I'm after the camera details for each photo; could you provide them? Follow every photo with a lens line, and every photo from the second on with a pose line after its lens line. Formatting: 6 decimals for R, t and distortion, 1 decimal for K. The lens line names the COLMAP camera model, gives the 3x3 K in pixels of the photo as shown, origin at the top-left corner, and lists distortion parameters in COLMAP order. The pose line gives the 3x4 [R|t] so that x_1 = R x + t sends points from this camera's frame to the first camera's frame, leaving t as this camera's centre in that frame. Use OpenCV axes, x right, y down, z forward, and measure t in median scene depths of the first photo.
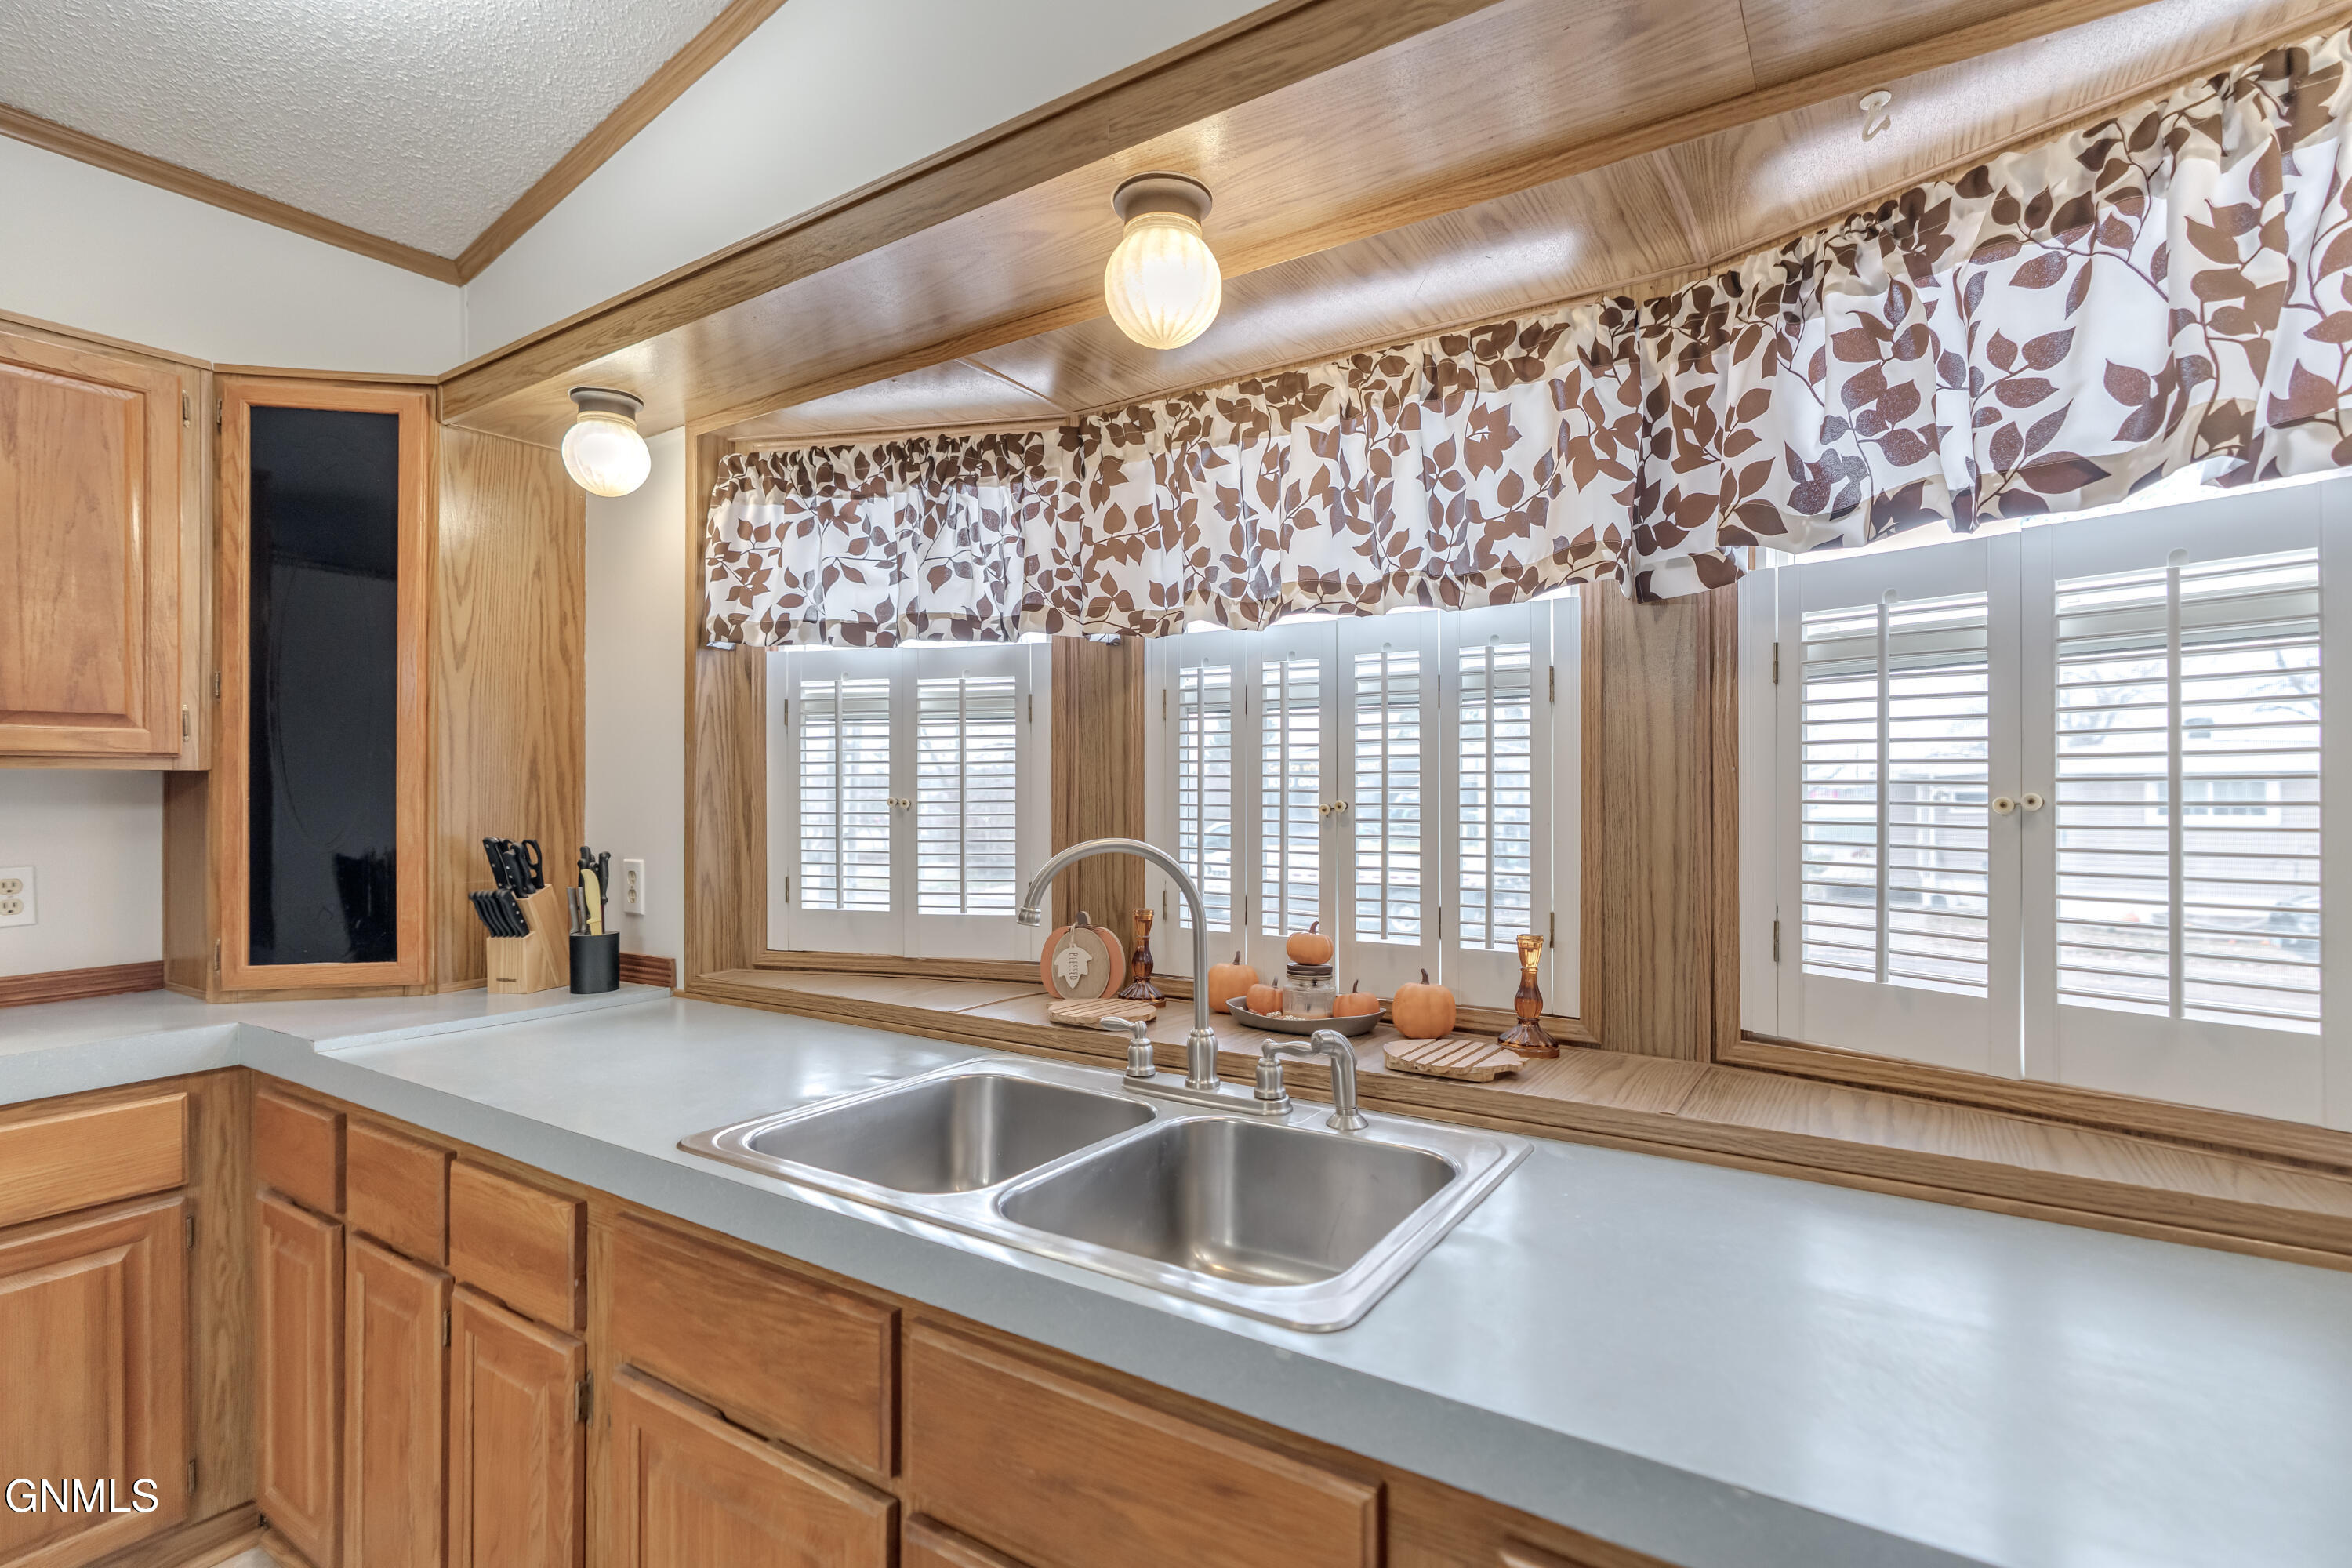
lens RADIAL K [[1119.5, 0, 1173.9], [0, 1119.5, 781.0], [0, 0, 1]] dist [-0.008710, 0.003943]
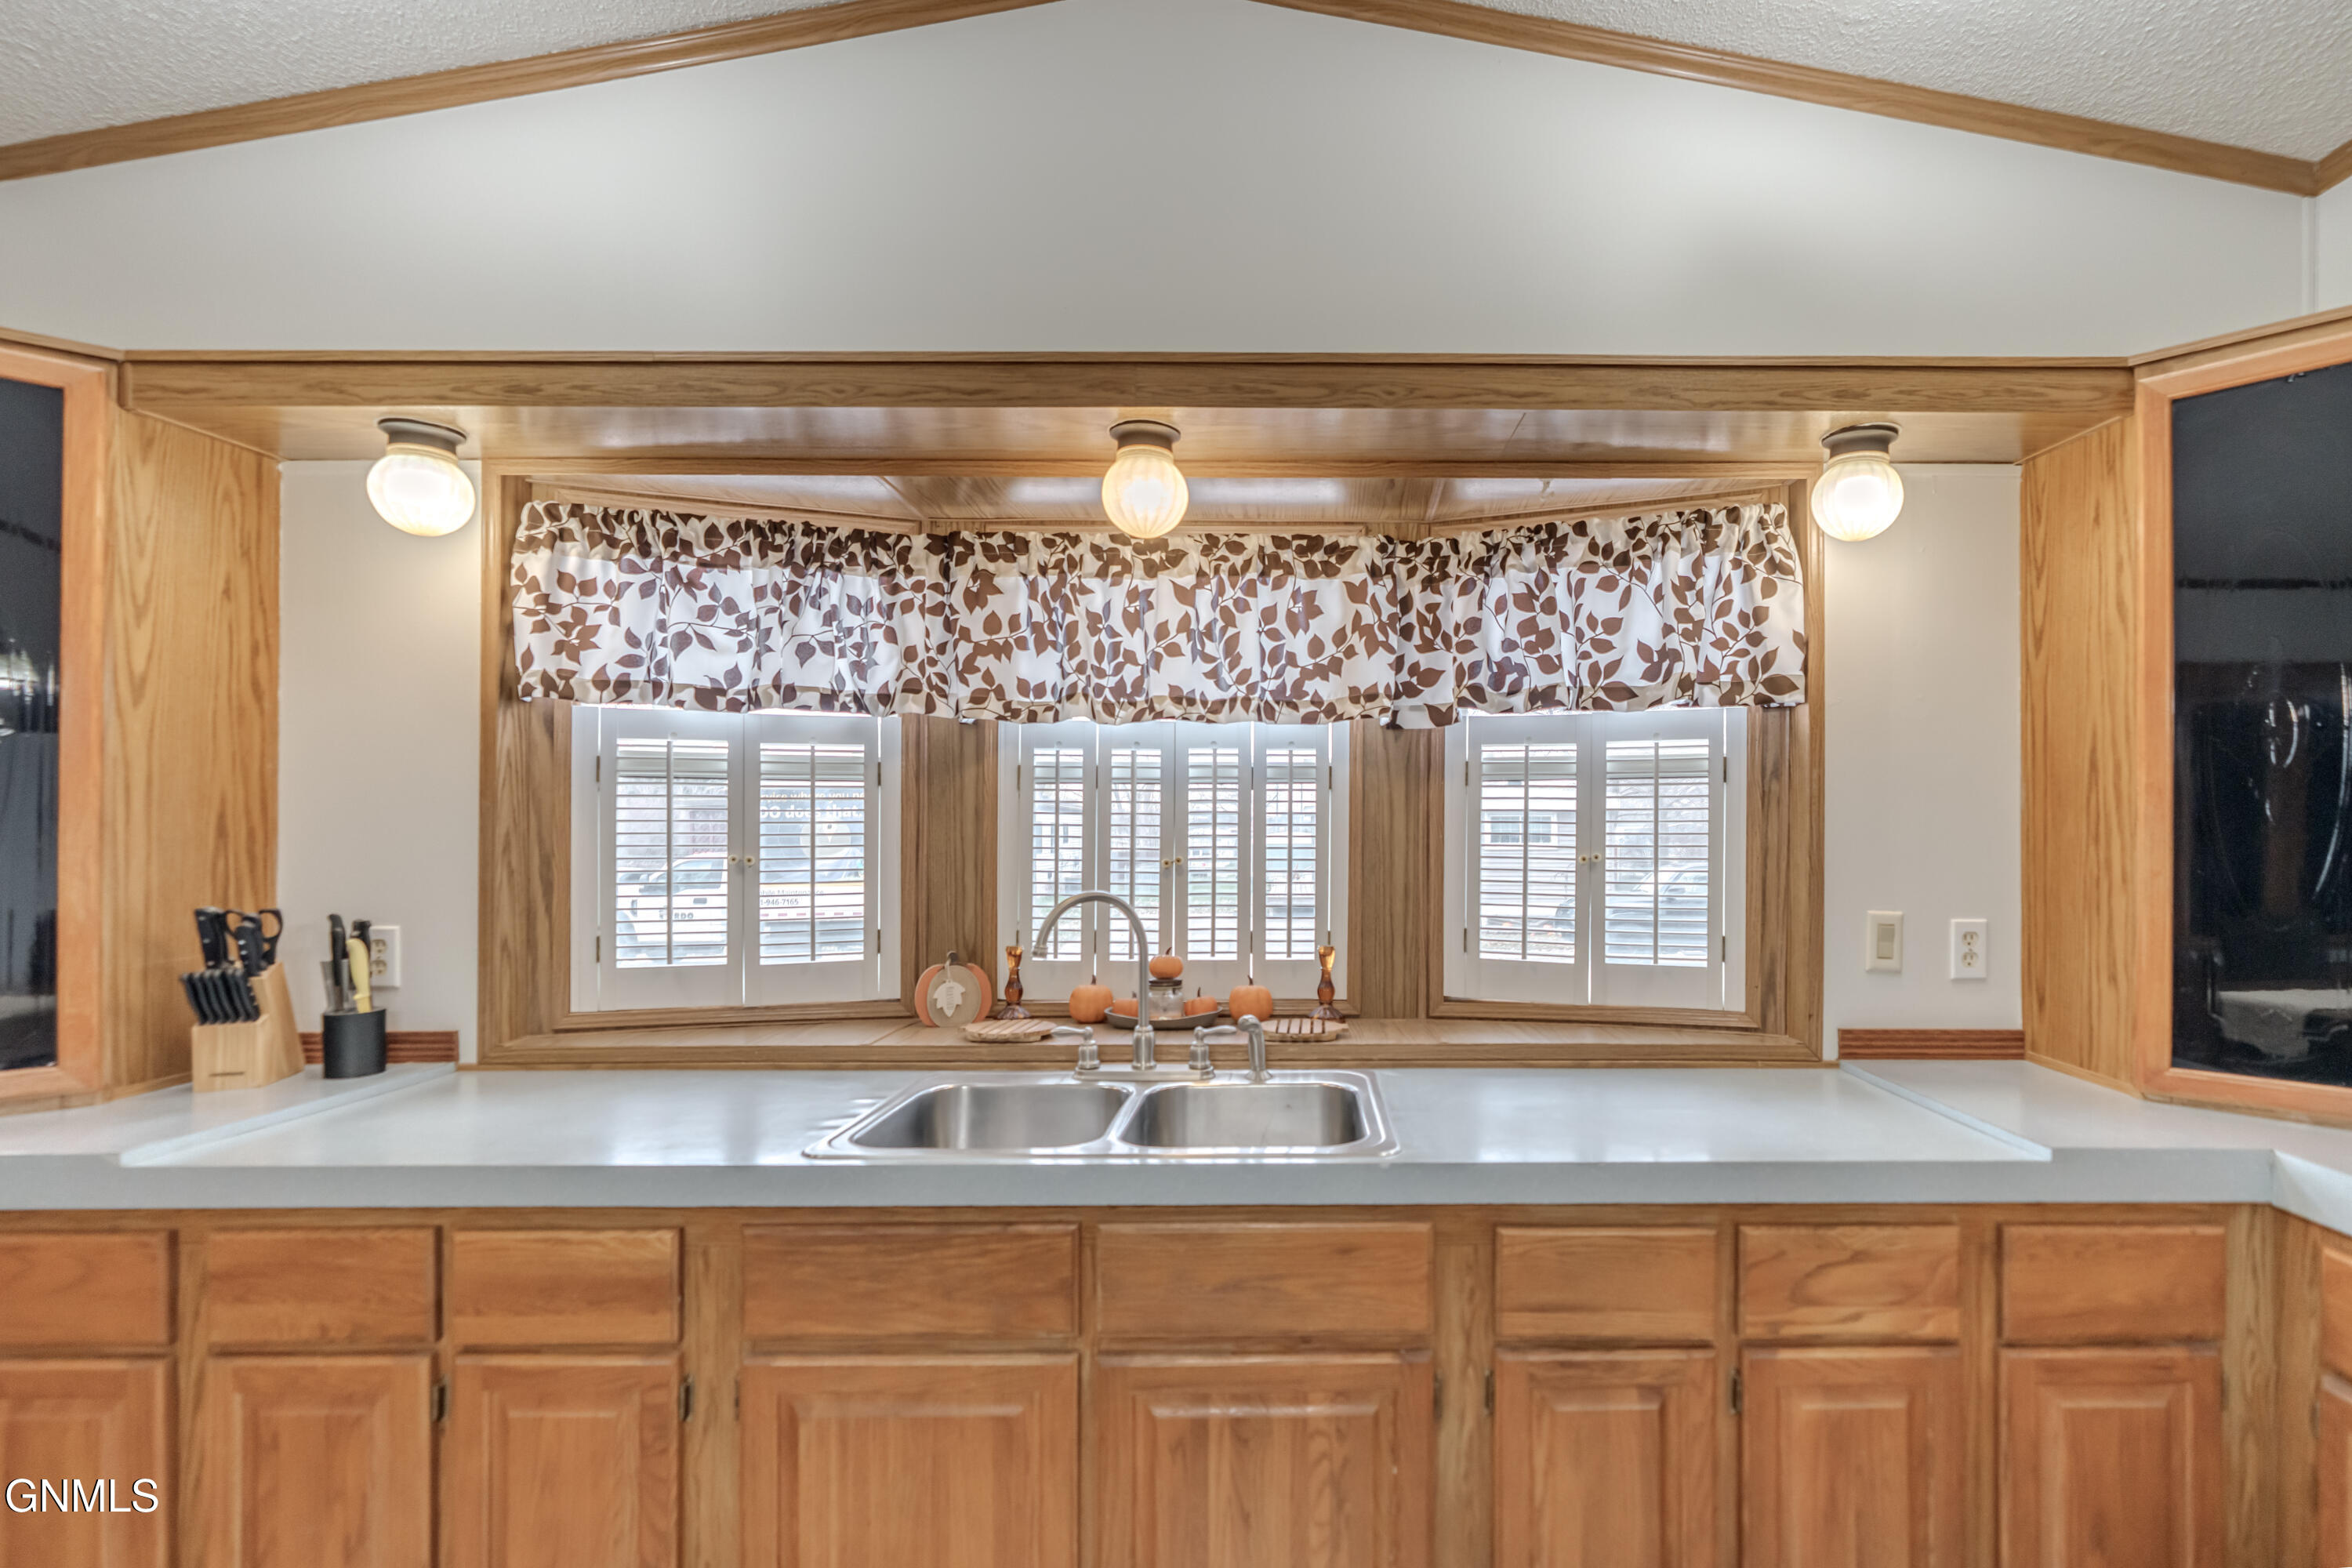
lens RADIAL K [[1434.5, 0, 1177.2], [0, 1434.5, 788.2], [0, 0, 1]] dist [-0.008348, -0.001245]
pose [[0.826112, 0.007979, 0.563450, -0.788148], [-0.009432, 0.999955, -0.000331, -0.060726], [-0.563428, -0.005041, 0.826150, -0.403623]]
